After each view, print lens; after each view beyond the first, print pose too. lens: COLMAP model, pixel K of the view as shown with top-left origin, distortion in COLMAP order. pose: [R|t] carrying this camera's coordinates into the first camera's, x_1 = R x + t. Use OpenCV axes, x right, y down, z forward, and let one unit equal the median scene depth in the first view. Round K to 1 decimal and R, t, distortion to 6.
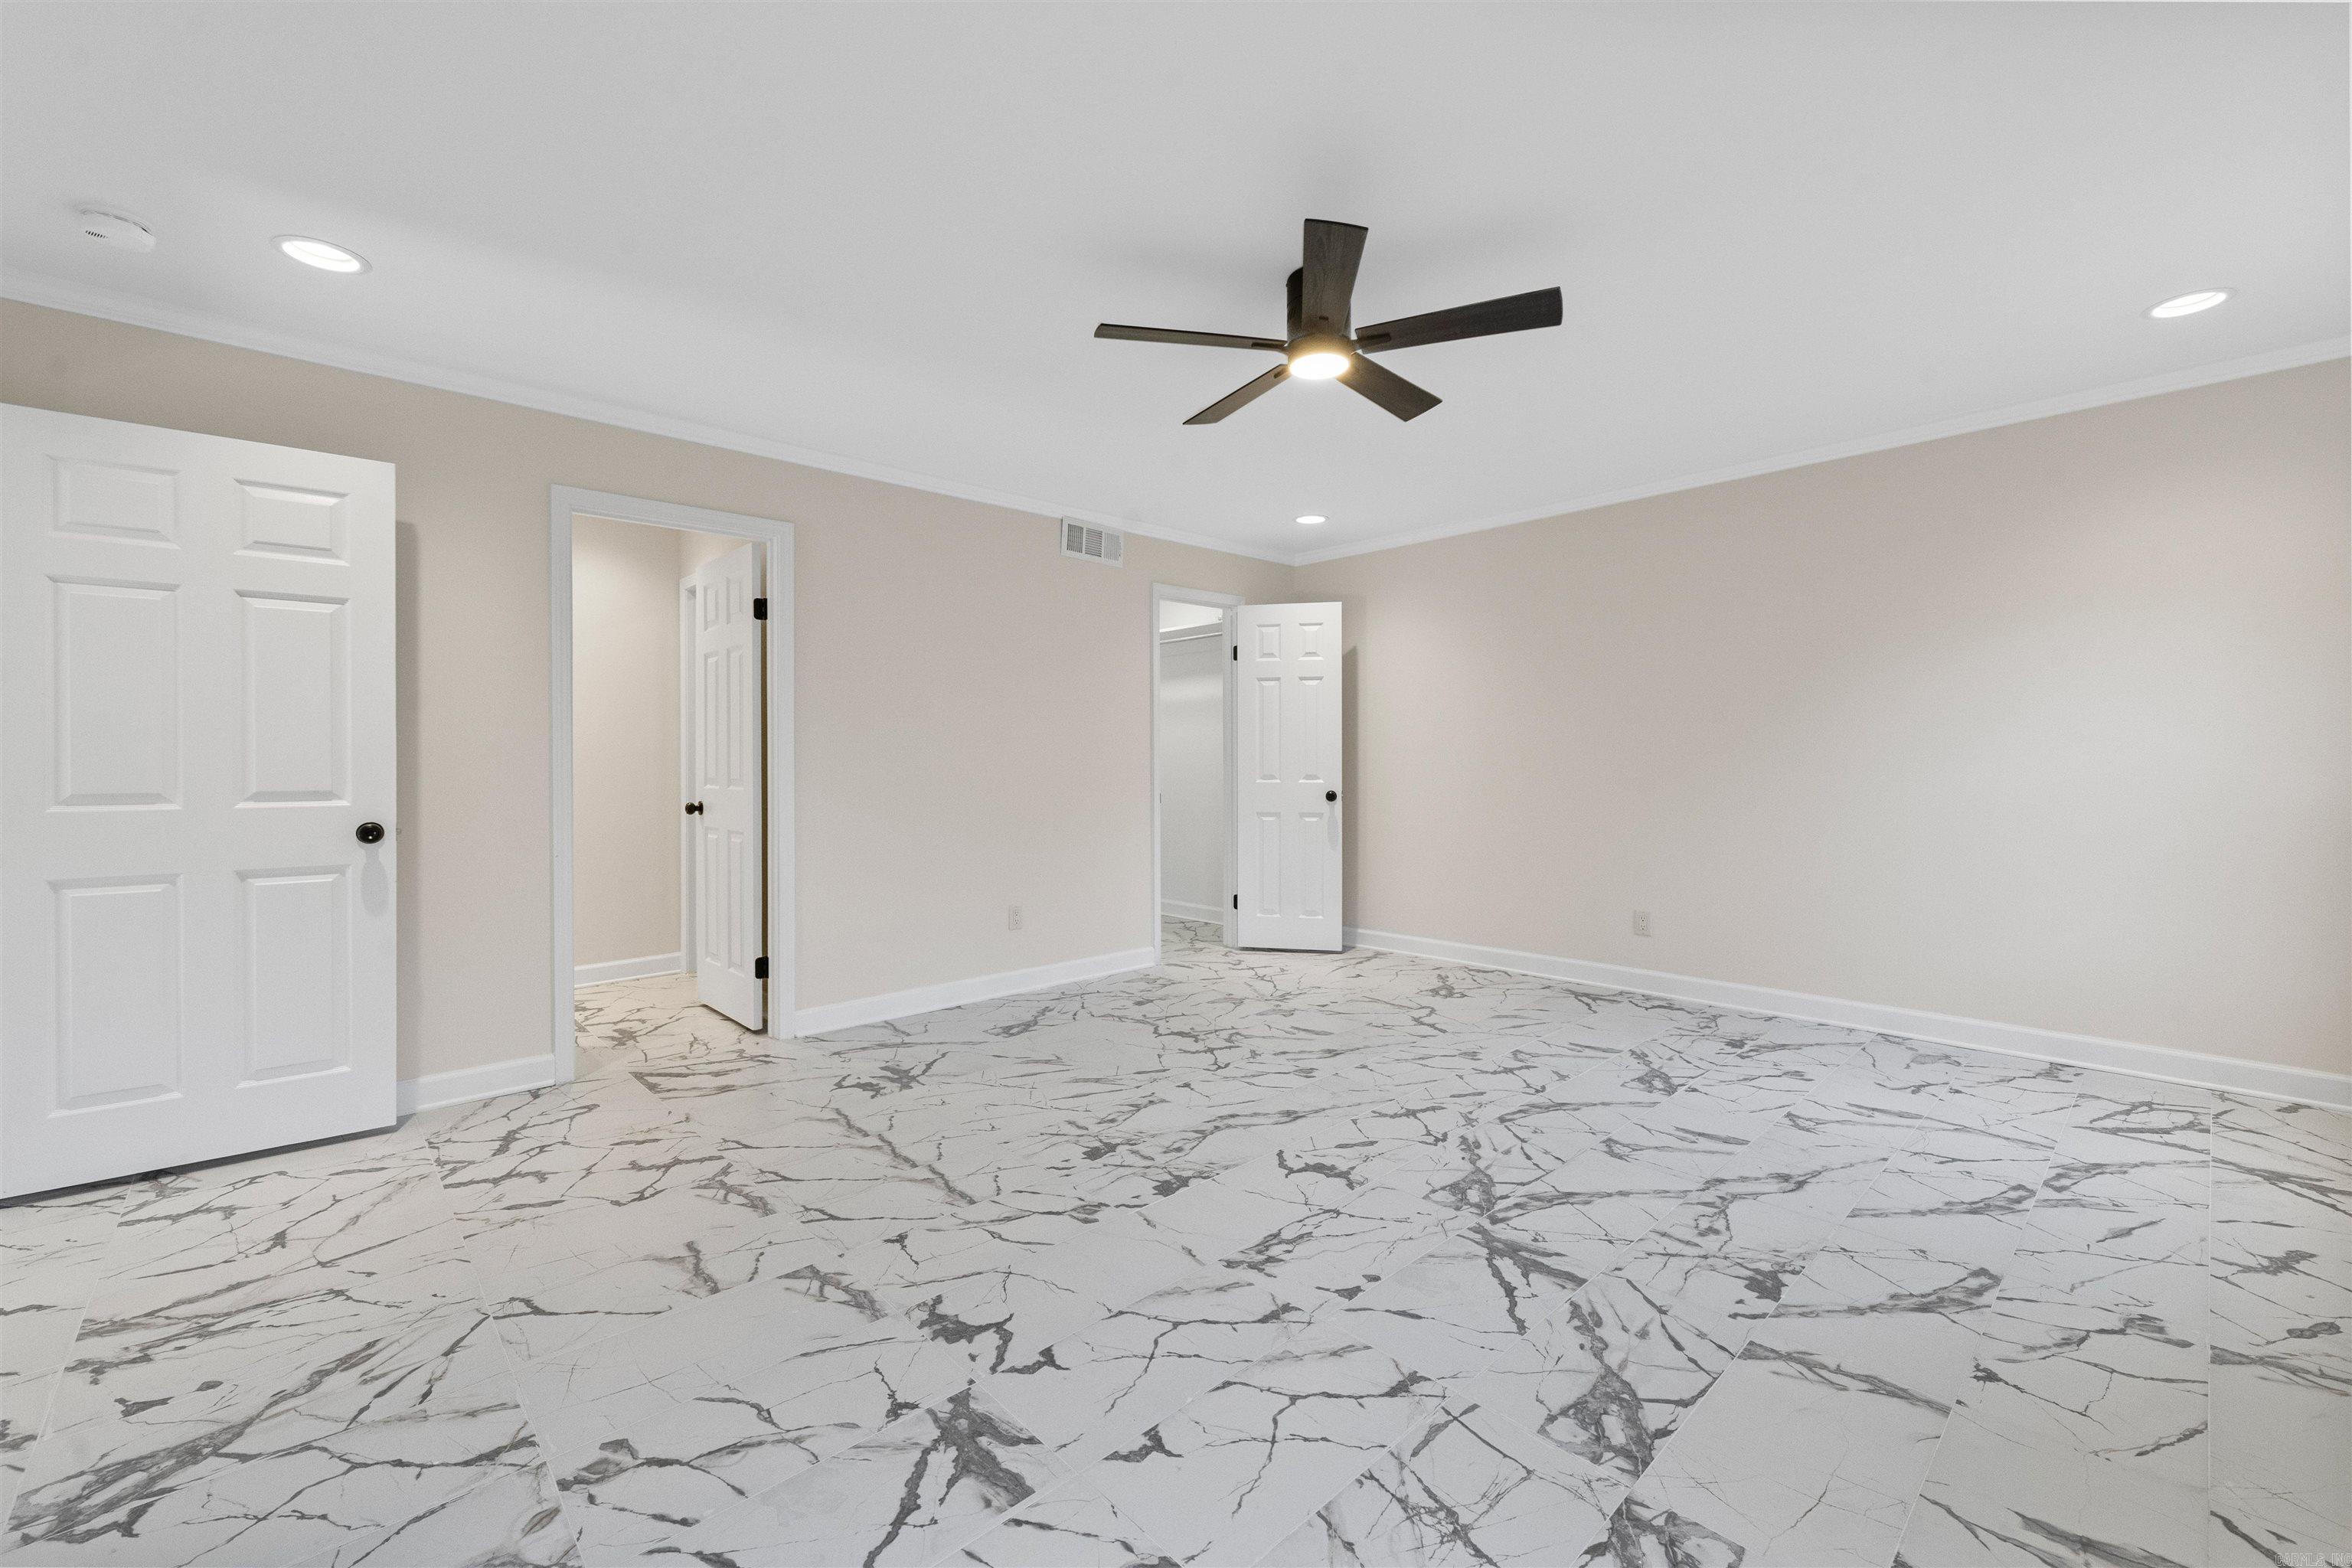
lens RADIAL K [[973.7, 0, 1173.5], [0, 973.7, 752.7], [0, 0, 1]] dist [0.004950, -0.000686]
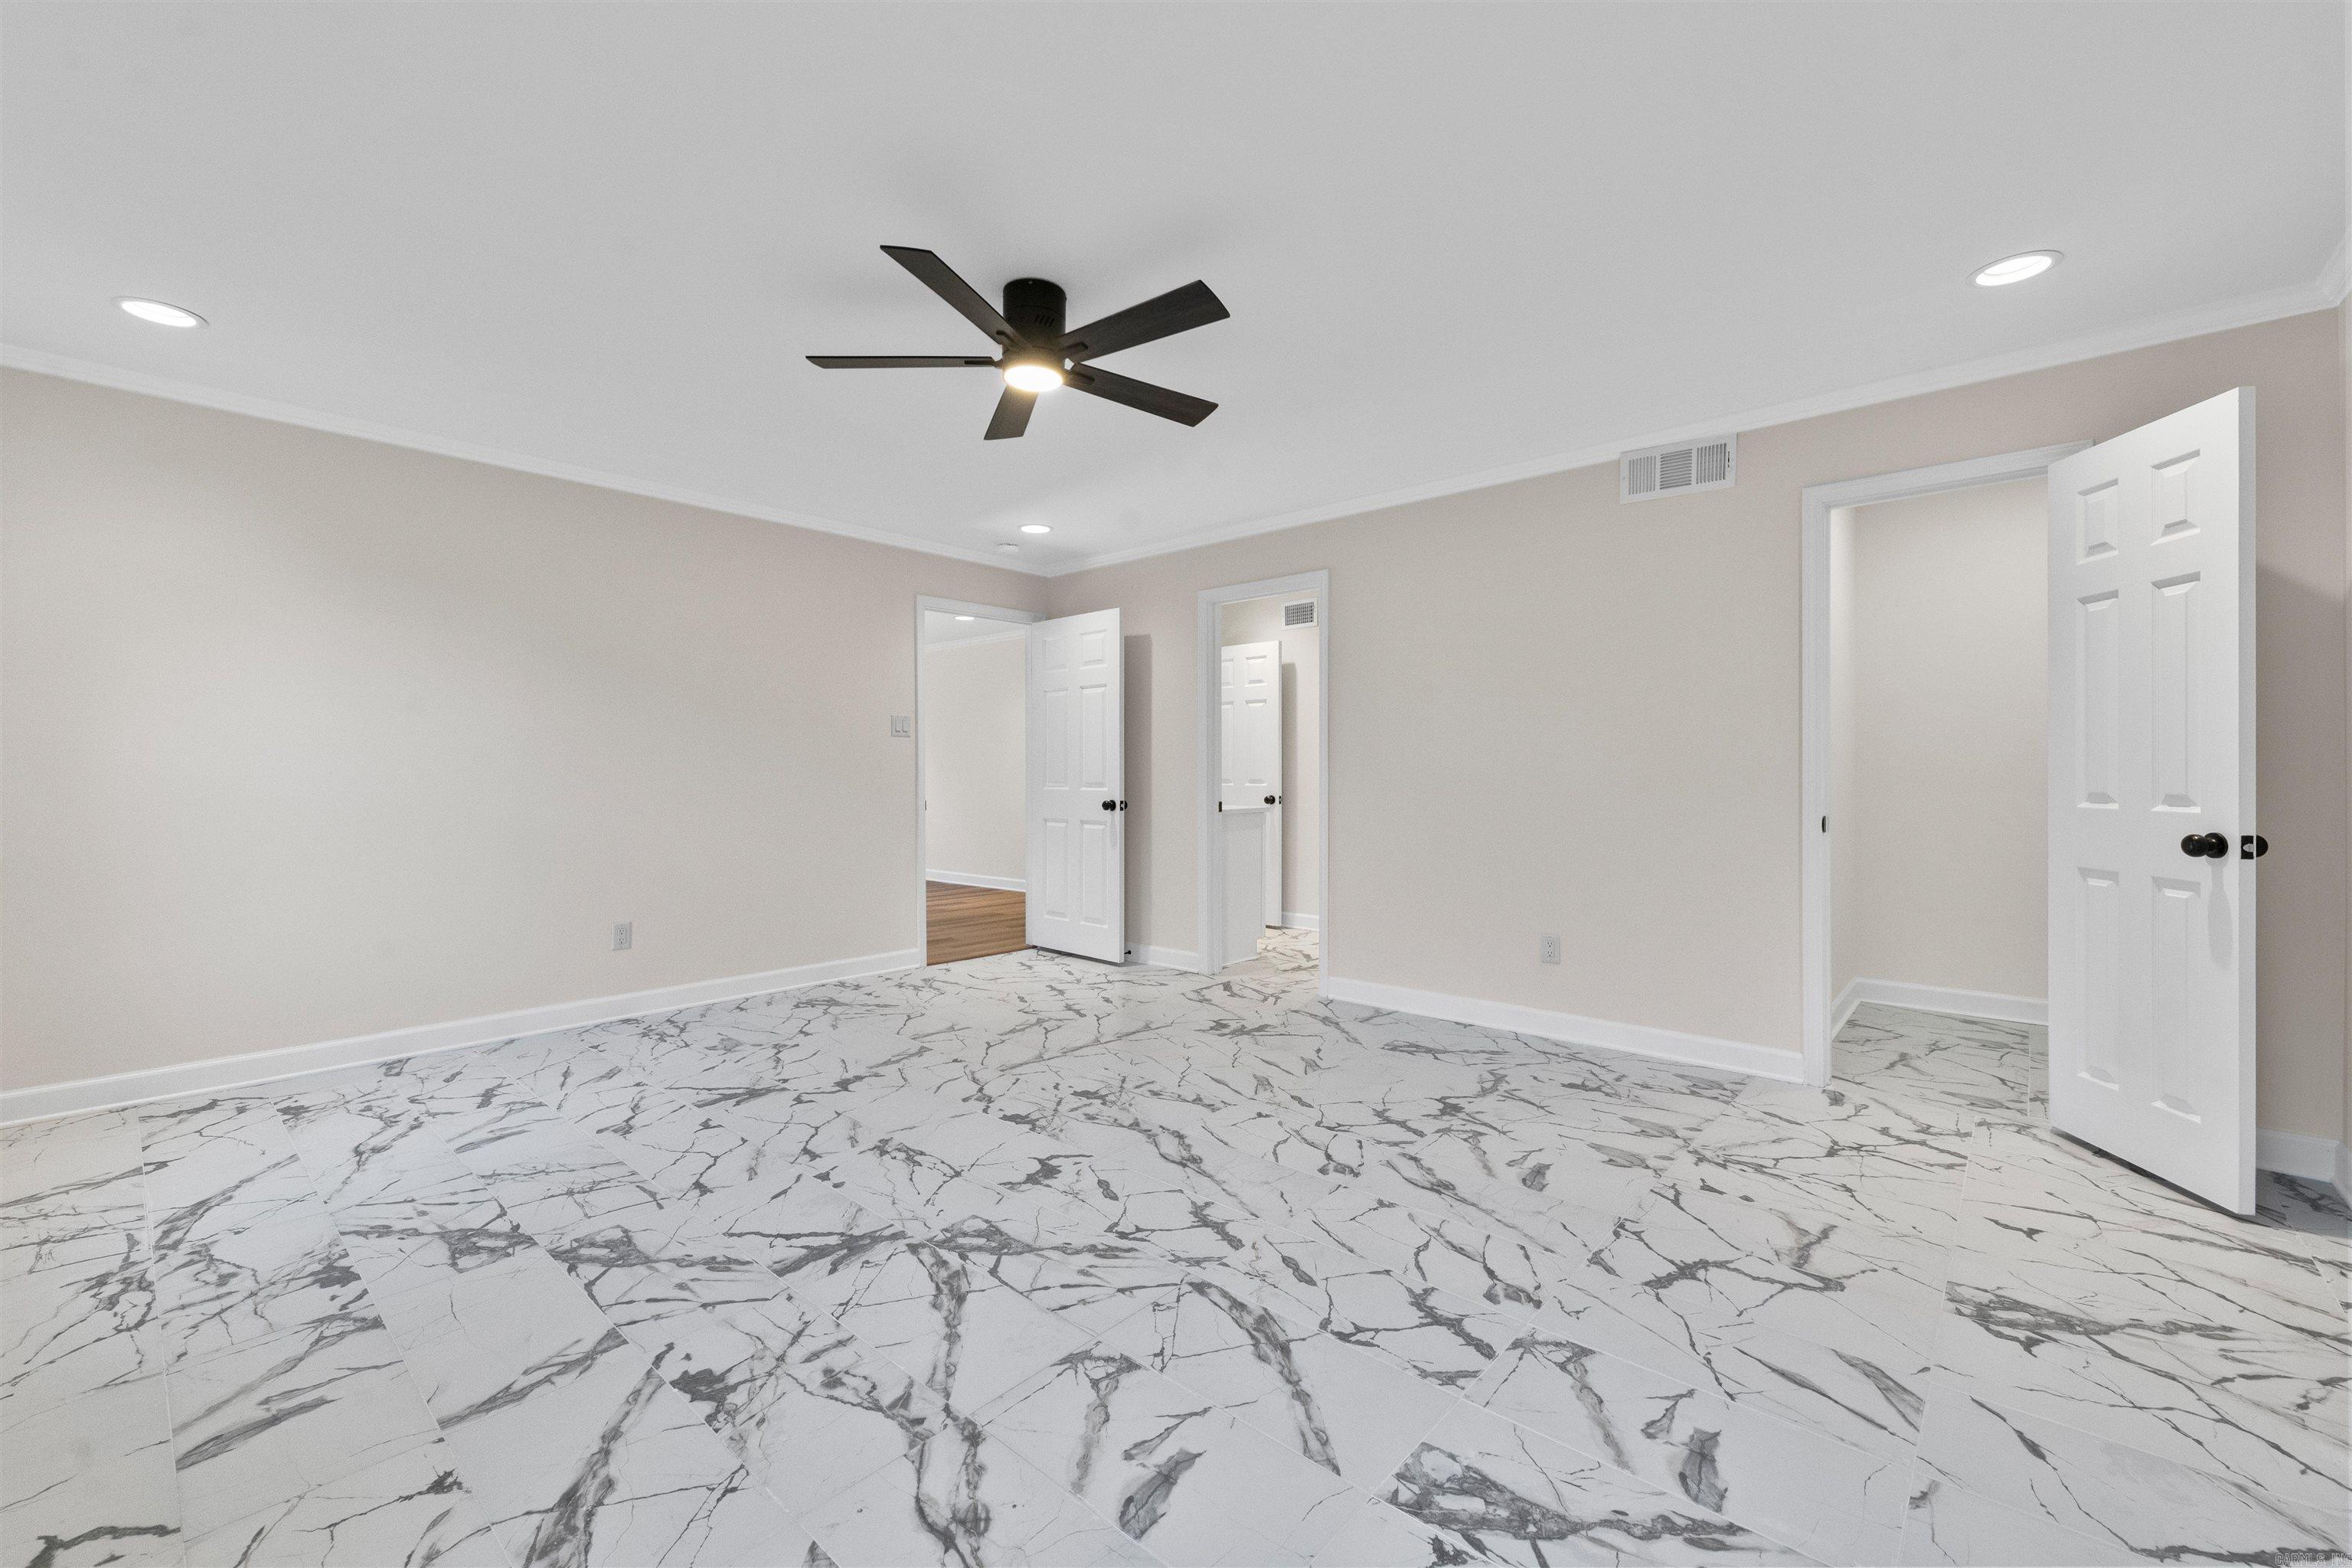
lens RADIAL K [[973.7, 0, 1173.5], [0, 973.7, 752.7], [0, 0, 1]] dist [0.004950, -0.000686]
pose [[0.076750, -0.015903, -0.996924, 1.258911], [0.007768, 0.999852, -0.015352, 0.013151], [0.997020, -0.006566, 0.076862, 1.138353]]
